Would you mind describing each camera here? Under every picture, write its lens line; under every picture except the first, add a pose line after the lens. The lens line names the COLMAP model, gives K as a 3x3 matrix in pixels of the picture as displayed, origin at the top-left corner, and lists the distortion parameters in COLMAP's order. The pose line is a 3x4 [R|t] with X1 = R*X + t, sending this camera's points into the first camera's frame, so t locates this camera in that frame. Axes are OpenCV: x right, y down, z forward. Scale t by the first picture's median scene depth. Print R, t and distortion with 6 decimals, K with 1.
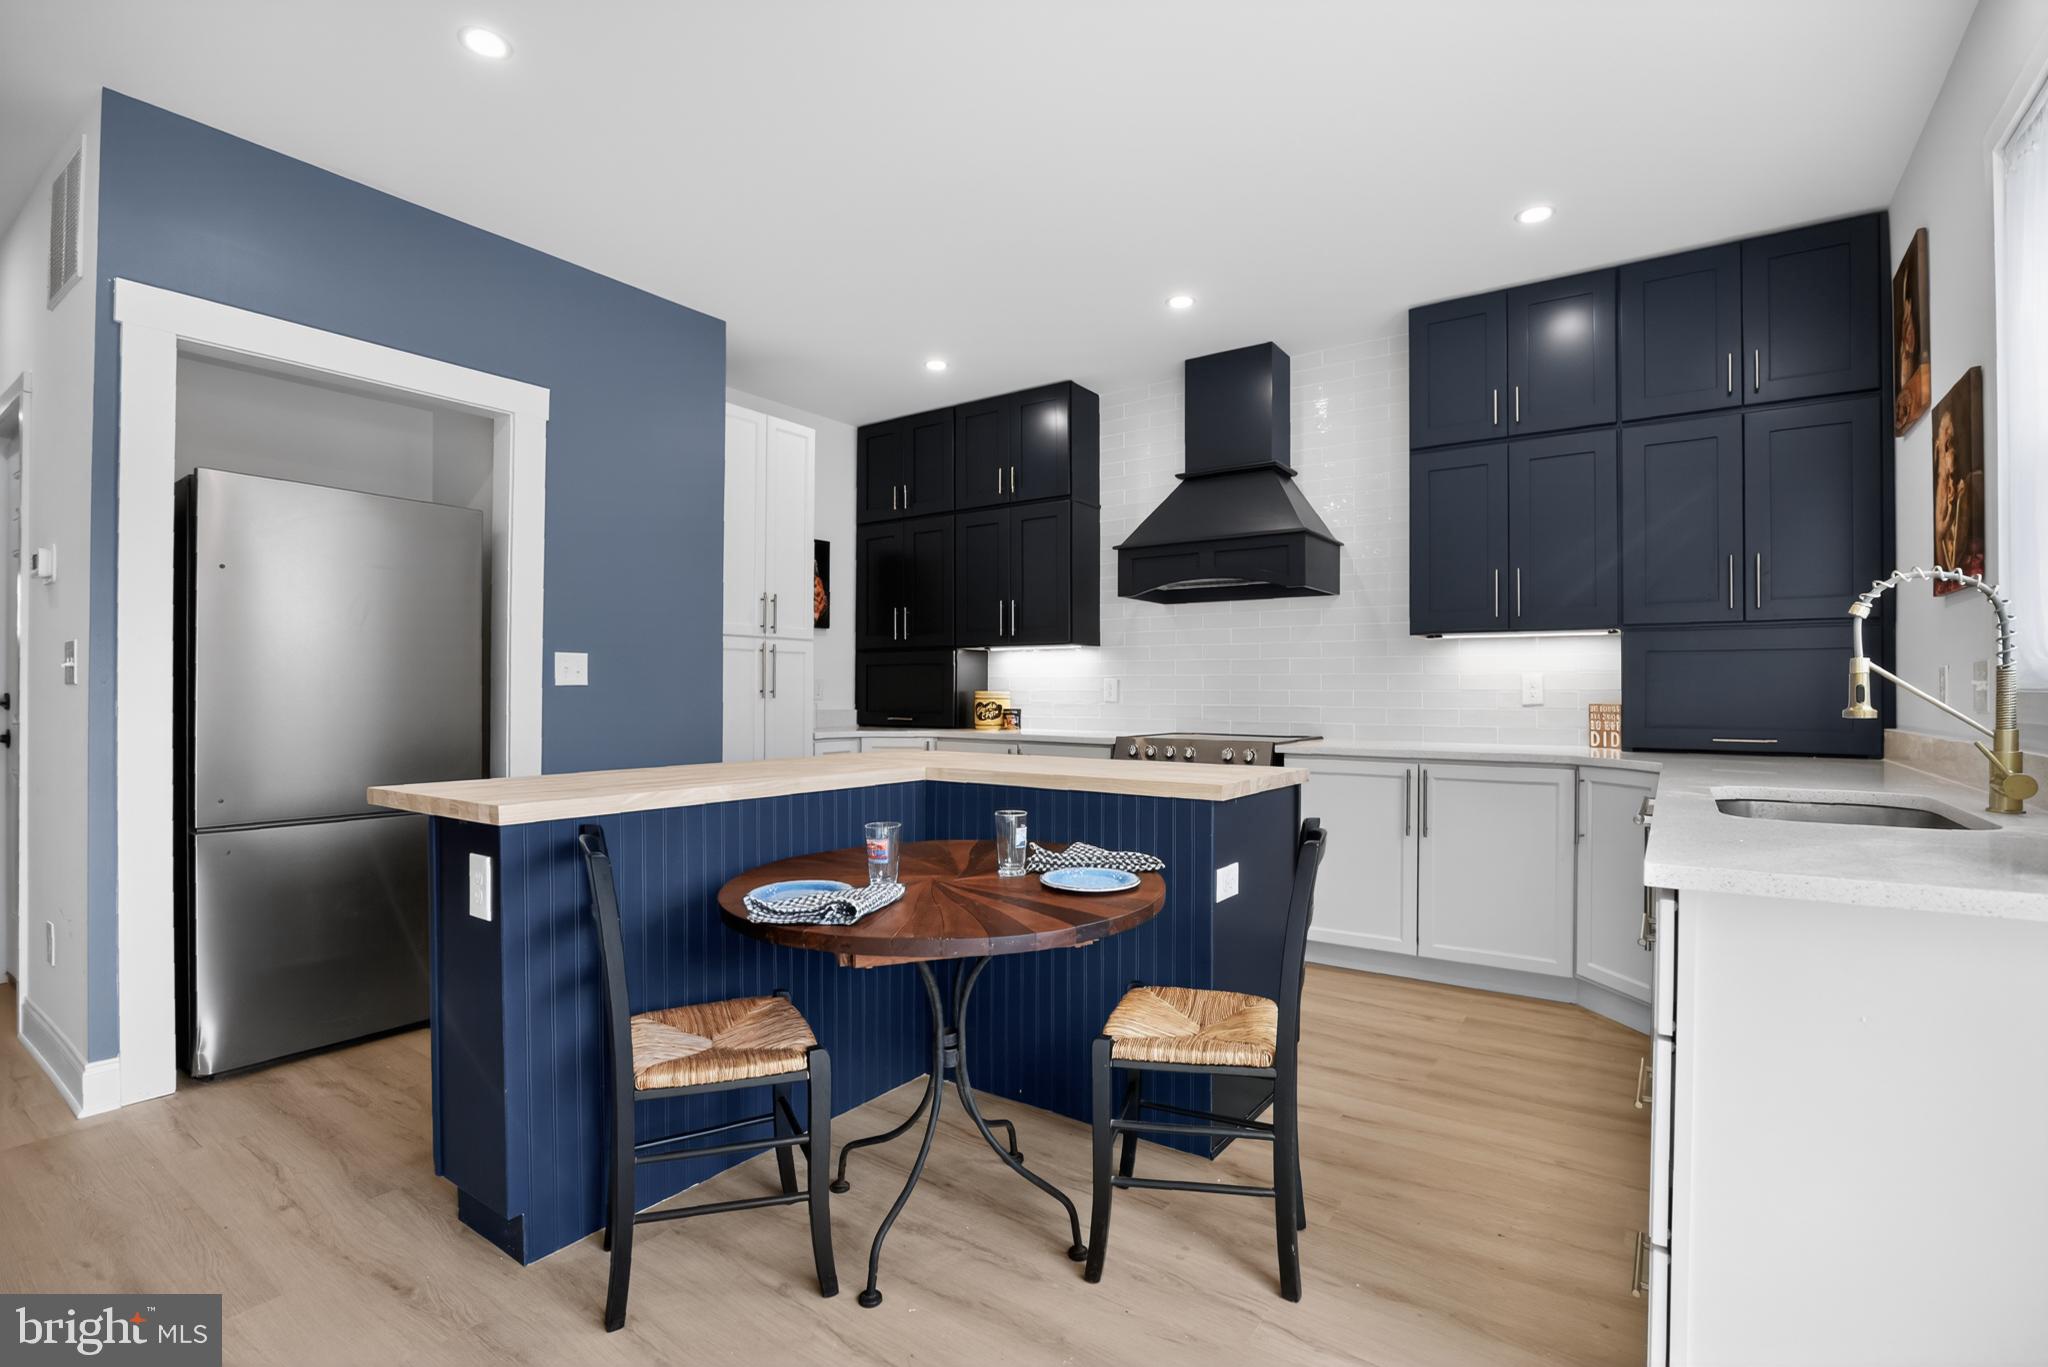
lens RADIAL K [[946.9, 0, 1021.1], [0, 946.9, 696.4], [0, 0, 1]] dist [-0.029644, 0.002483]
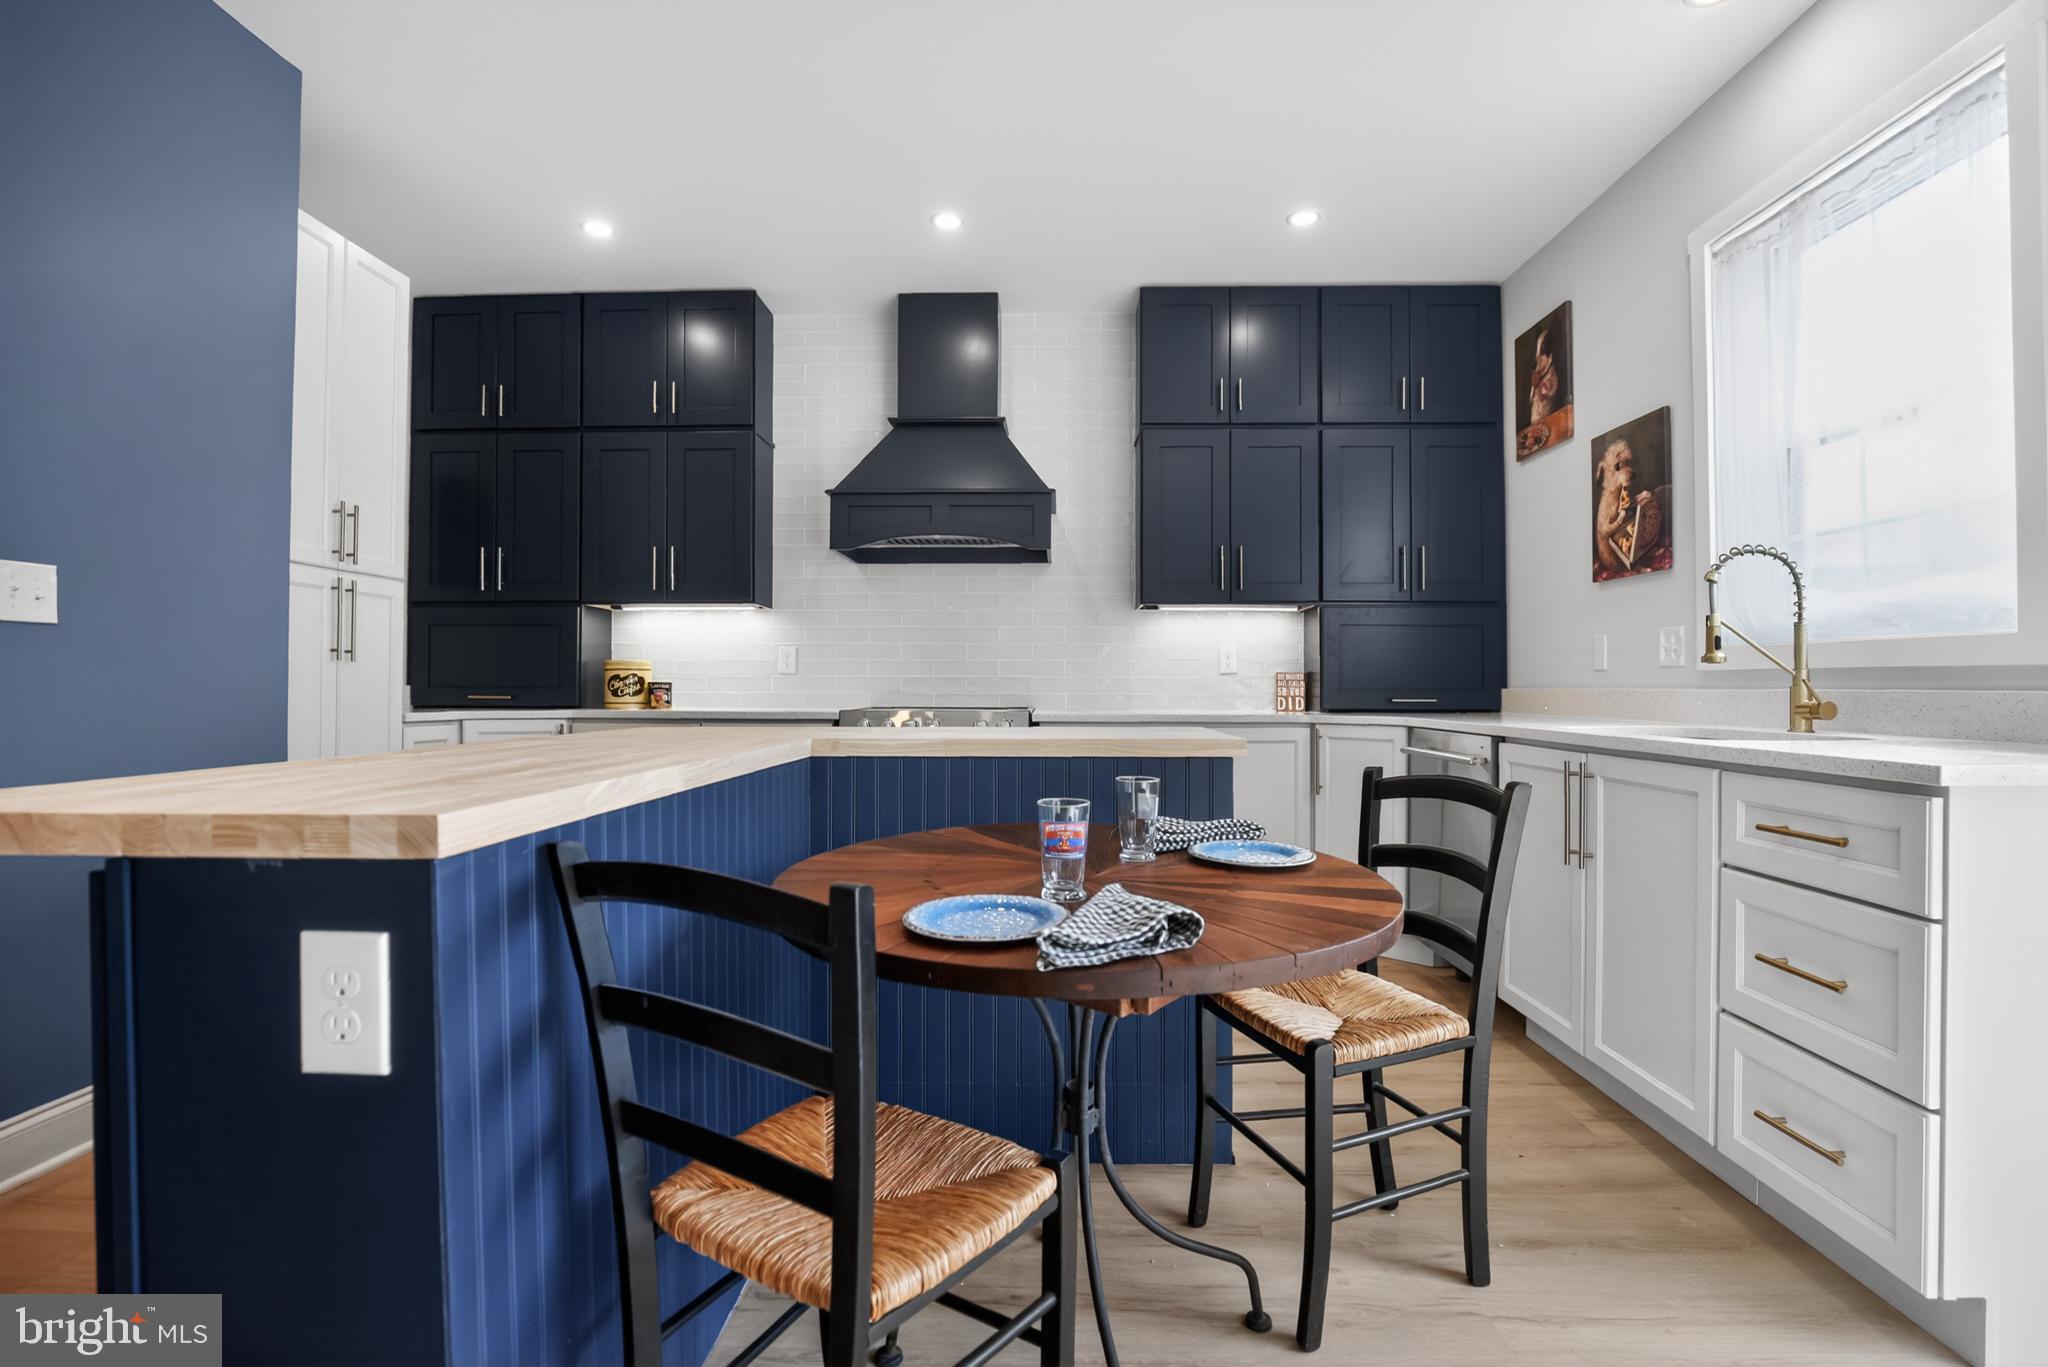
lens RADIAL K [[946.9, 0, 1017.2], [0, 946.9, 688.4], [0, 0, 1]] dist [-0.029644, 0.002483]
pose [[0.836280, -0.001334, 0.548301, -0.256621], [0.001719, 0.999999, -0.000187, 0.024984], [-0.548300, 0.001099, 0.836281, 0.208953]]
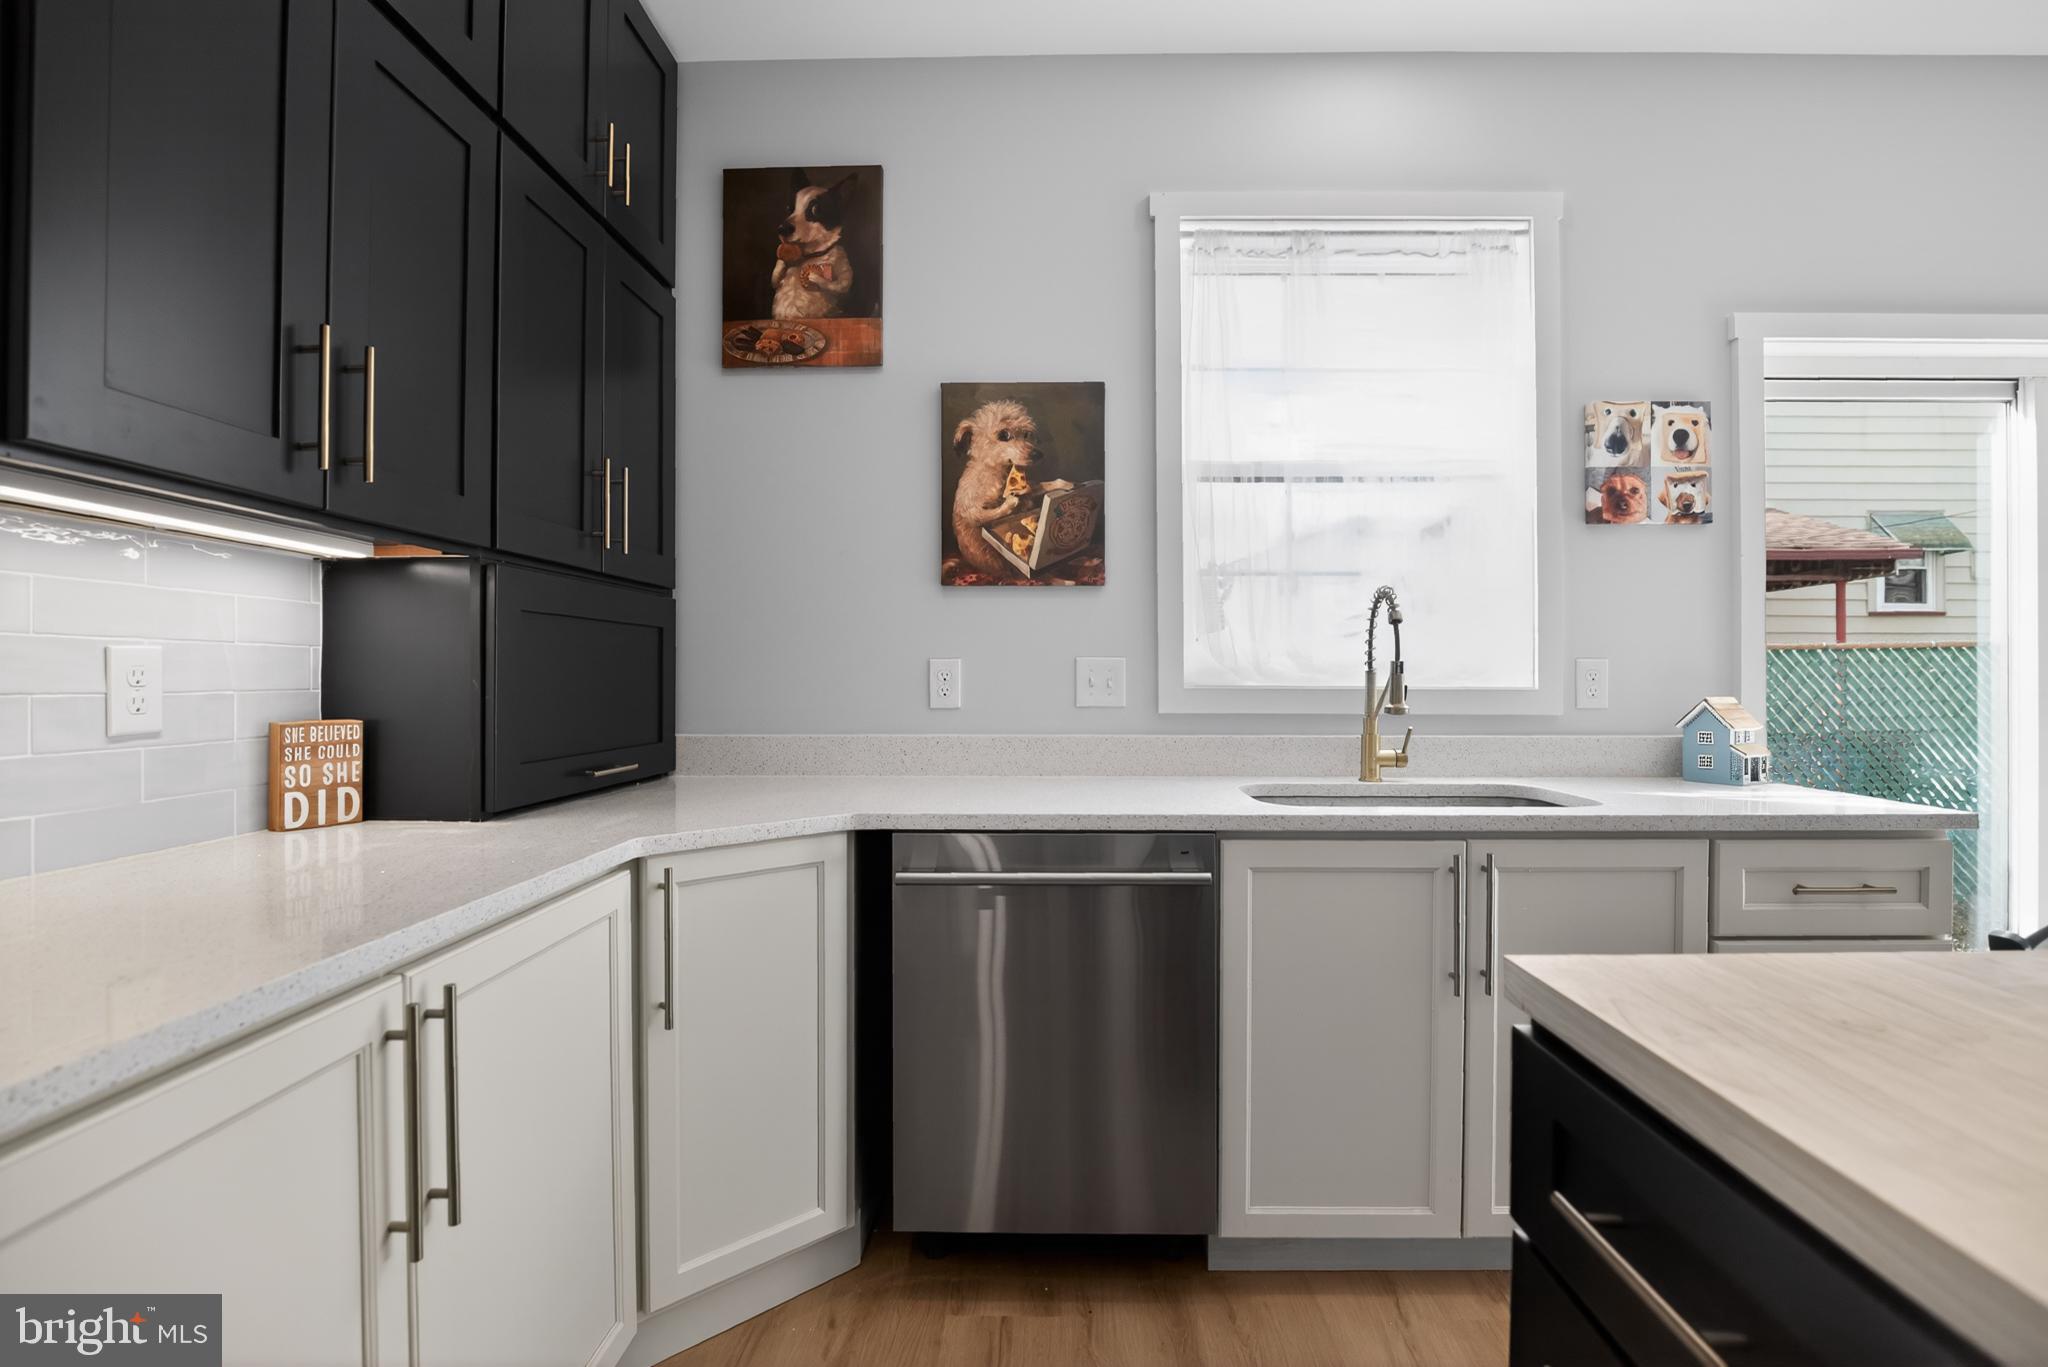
lens RADIAL K [[946.9, 0, 1045.4], [0, 946.9, 680.0], [0, 0, 1]] dist [-0.029644, 0.002483]
pose [[-0.562552, -0.001627, 0.826761, 0.093215], [0.002145, 0.999992, 0.003427, -0.010307], [-0.826759, 0.003701, -0.562544, 0.892603]]
